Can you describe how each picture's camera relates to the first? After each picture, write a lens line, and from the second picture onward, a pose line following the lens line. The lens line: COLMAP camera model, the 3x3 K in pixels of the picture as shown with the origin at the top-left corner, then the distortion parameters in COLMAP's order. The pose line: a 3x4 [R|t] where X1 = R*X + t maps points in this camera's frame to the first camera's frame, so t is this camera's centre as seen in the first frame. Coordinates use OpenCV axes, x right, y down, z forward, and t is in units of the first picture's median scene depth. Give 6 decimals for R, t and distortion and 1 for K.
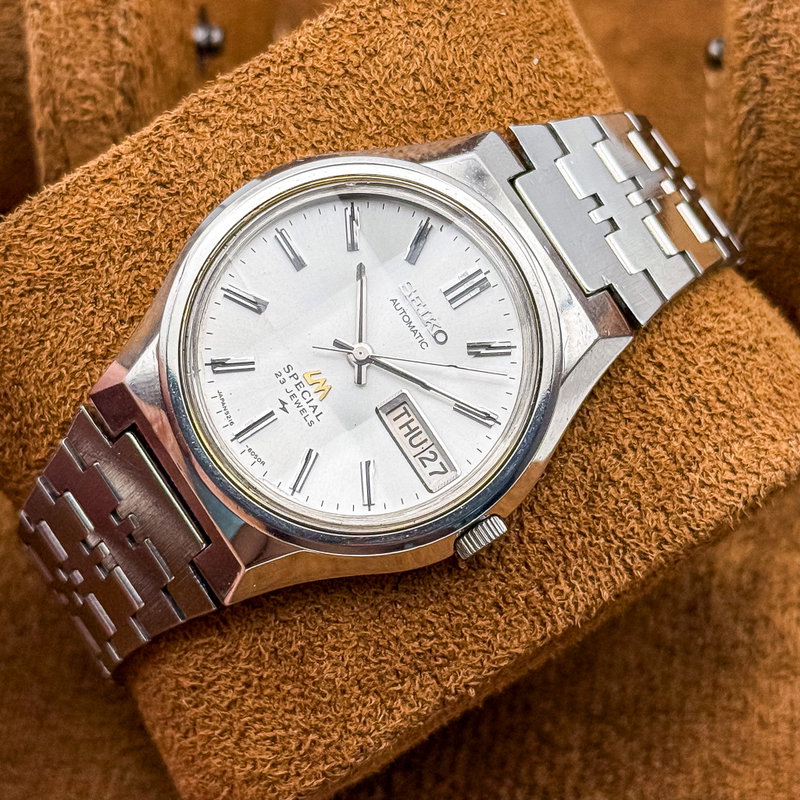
lens RADIAL K [[2280.7, 0, 400.0], [0, 2280.7, 400.0], [0, 0, 1]] dist [0.100119, 0.752749]
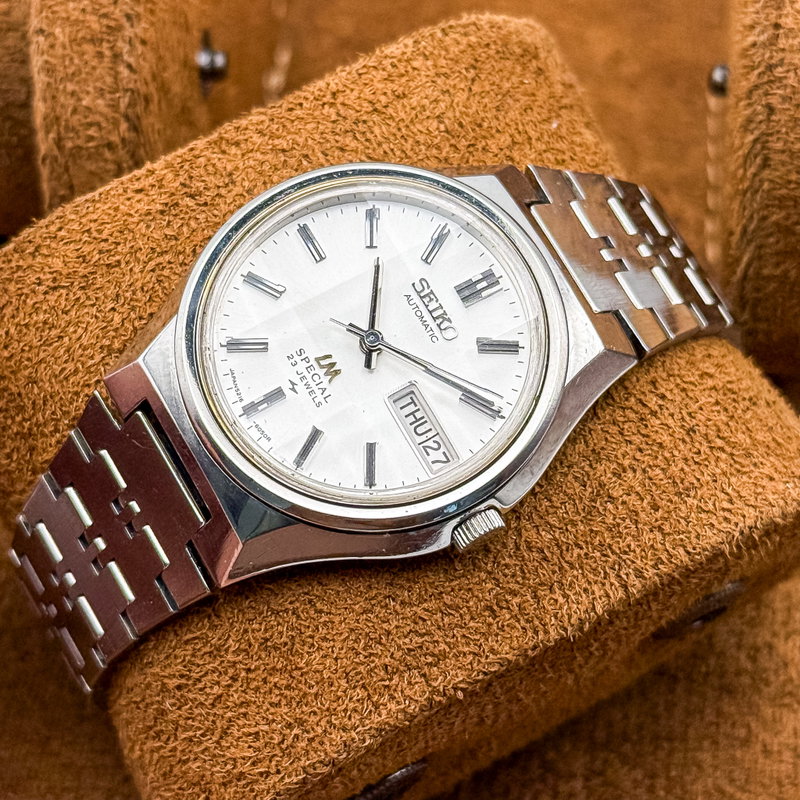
lens RADIAL K [[2280.7, 0, 400.0], [0, 2280.7, 400.0], [0, 0, 1]] dist [0.100119, 0.752749]
pose [[0.997850, 0.065371, -0.004723, 0.001739], [-0.064692, 0.970791, -0.231040, 0.230827], [-0.010518, 0.230849, 0.972933, 0.008007]]
